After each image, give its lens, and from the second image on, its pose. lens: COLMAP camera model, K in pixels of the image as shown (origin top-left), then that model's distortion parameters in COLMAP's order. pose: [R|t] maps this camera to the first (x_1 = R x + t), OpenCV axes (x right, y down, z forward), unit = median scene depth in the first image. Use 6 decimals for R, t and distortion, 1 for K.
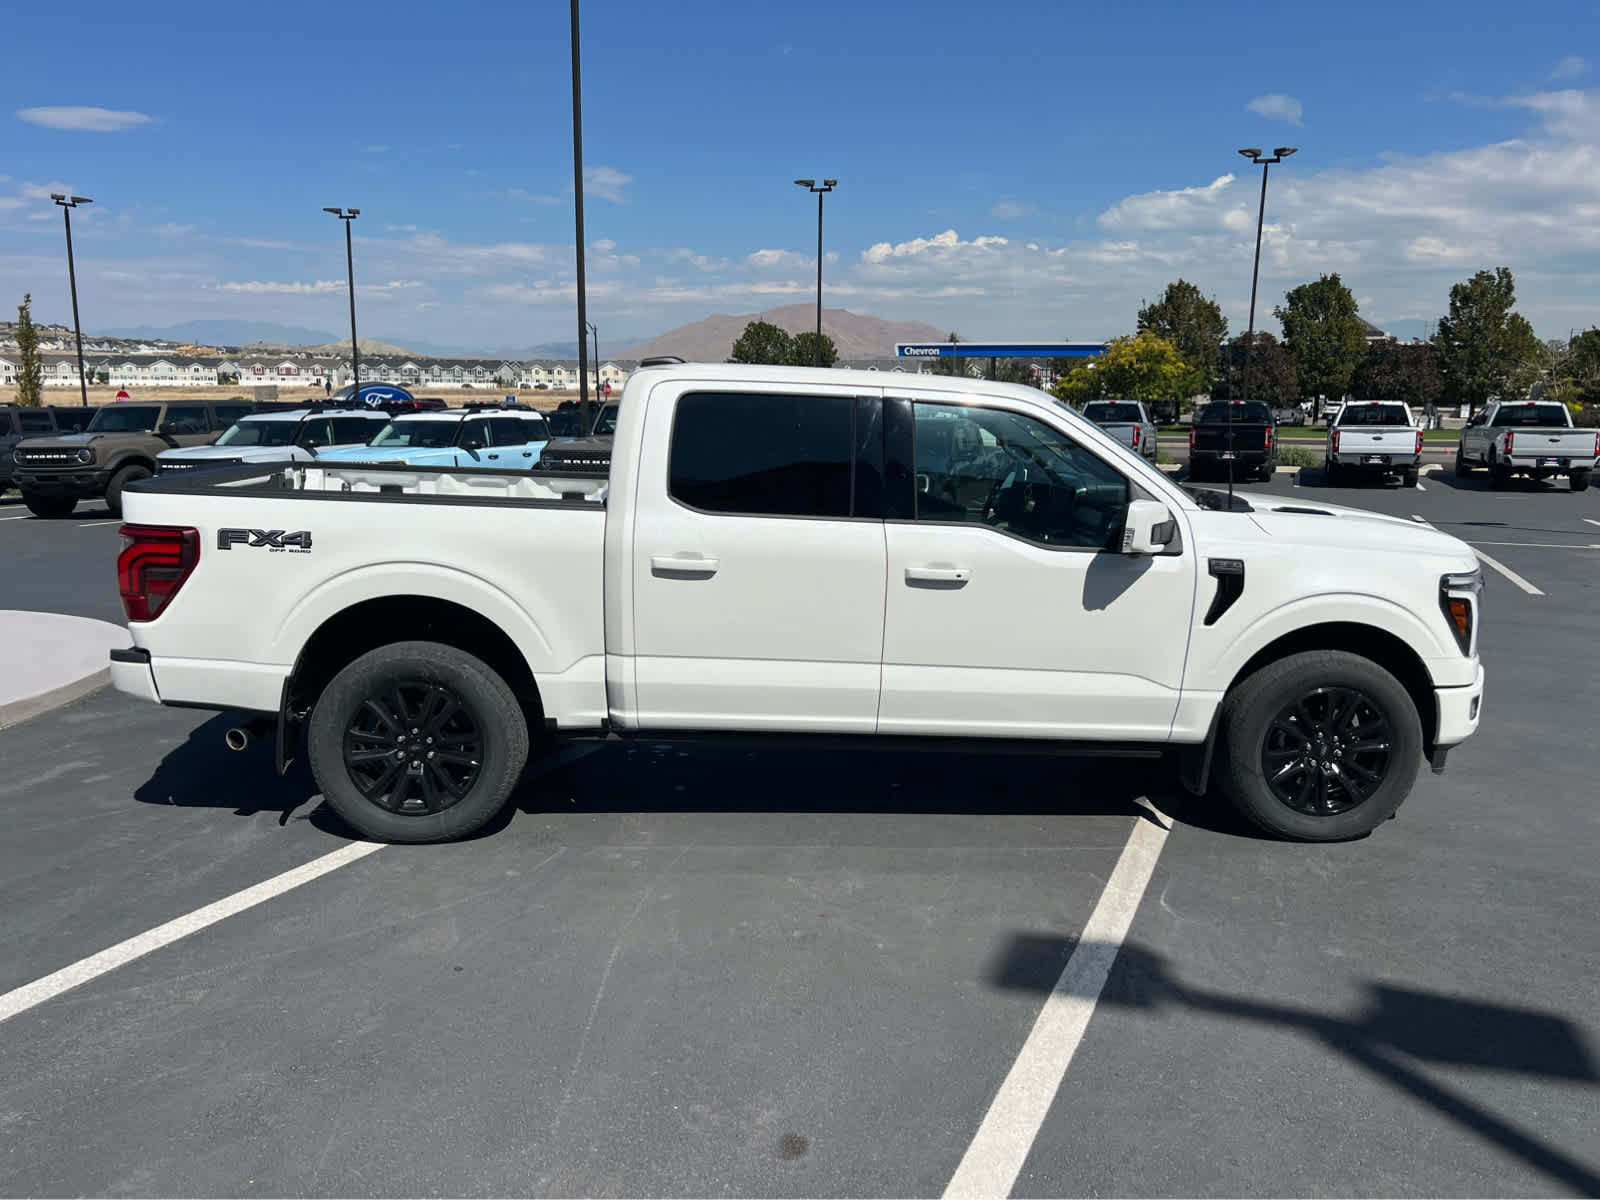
lens RADIAL K [[1203.4, 0, 802.2], [0, 1203.4, 592.7], [0, 0, 1]] dist [0.051208, -0.060998]
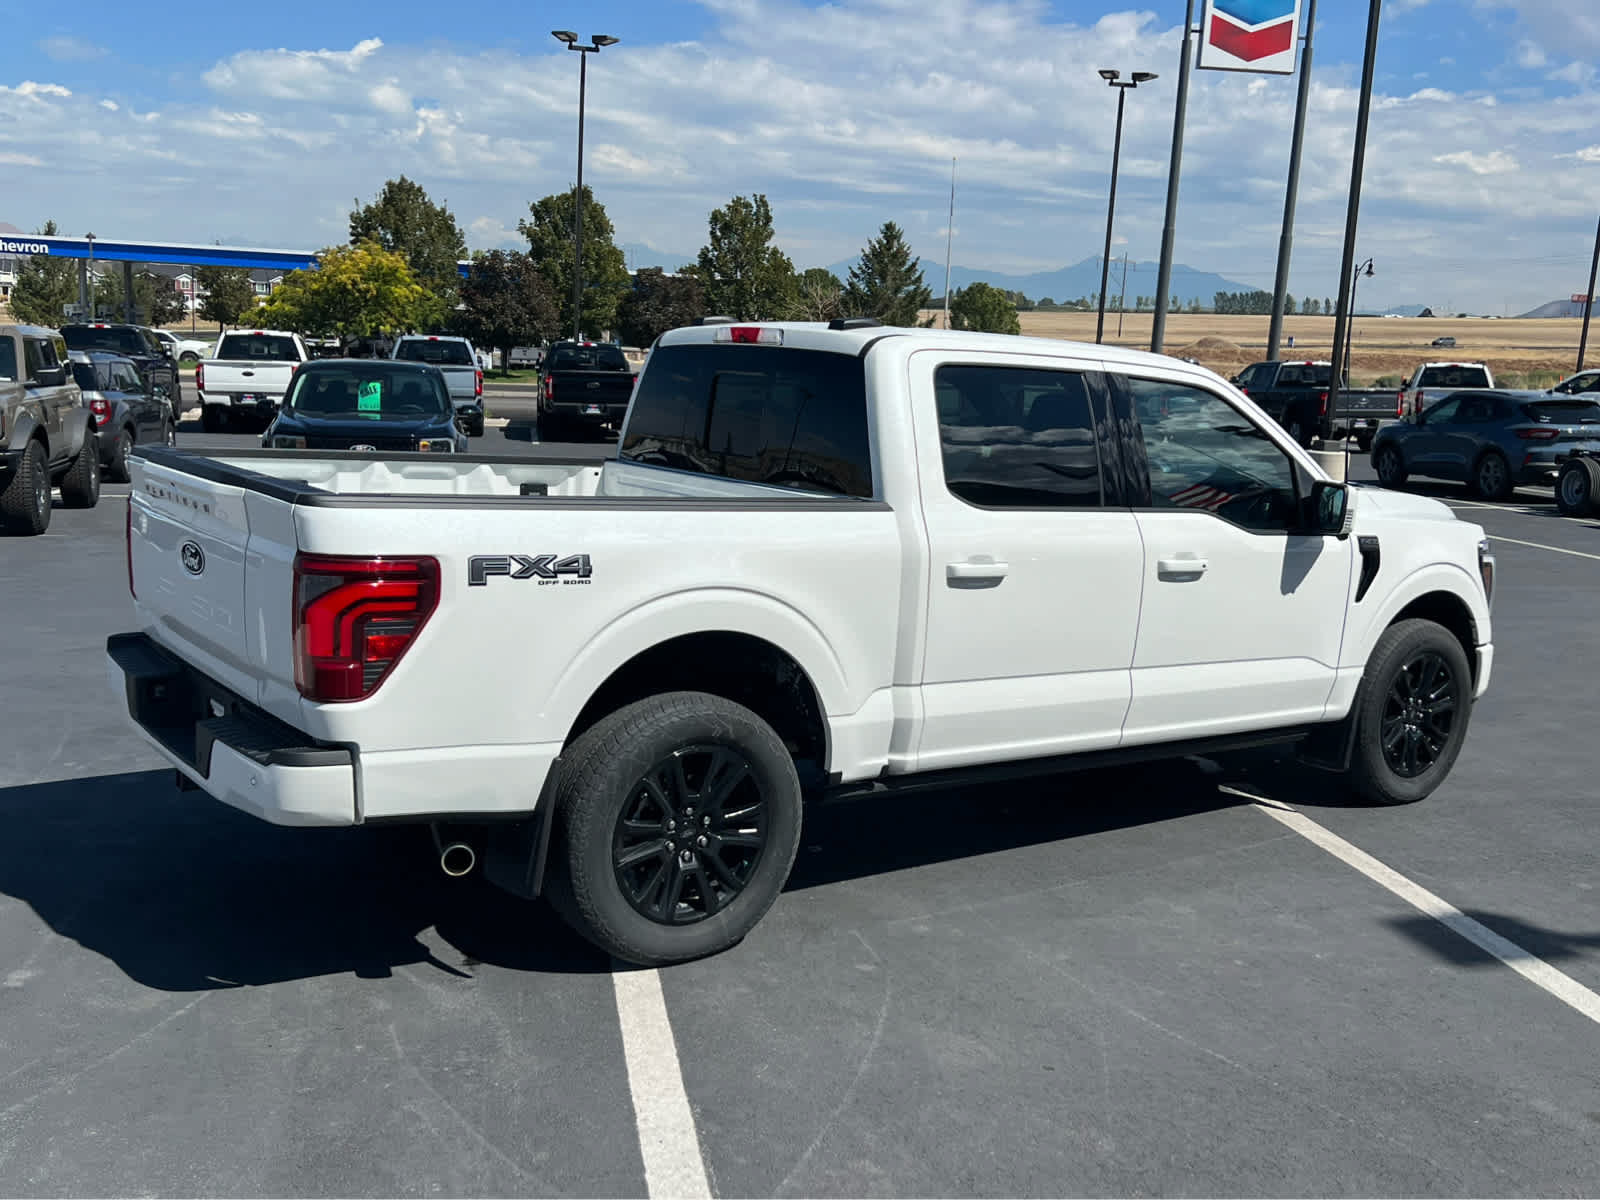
lens RADIAL K [[1574.8, 0, 787.9], [0, 1574.8, 604.1], [0, 0, 1]] dist [0.113098, -0.283242]
pose [[0.840653, -0.066523, 0.537473, -0.757822], [0.058712, 0.997773, 0.031663, -0.040554], [-0.538382, 0.004939, 0.842686, 0.132000]]
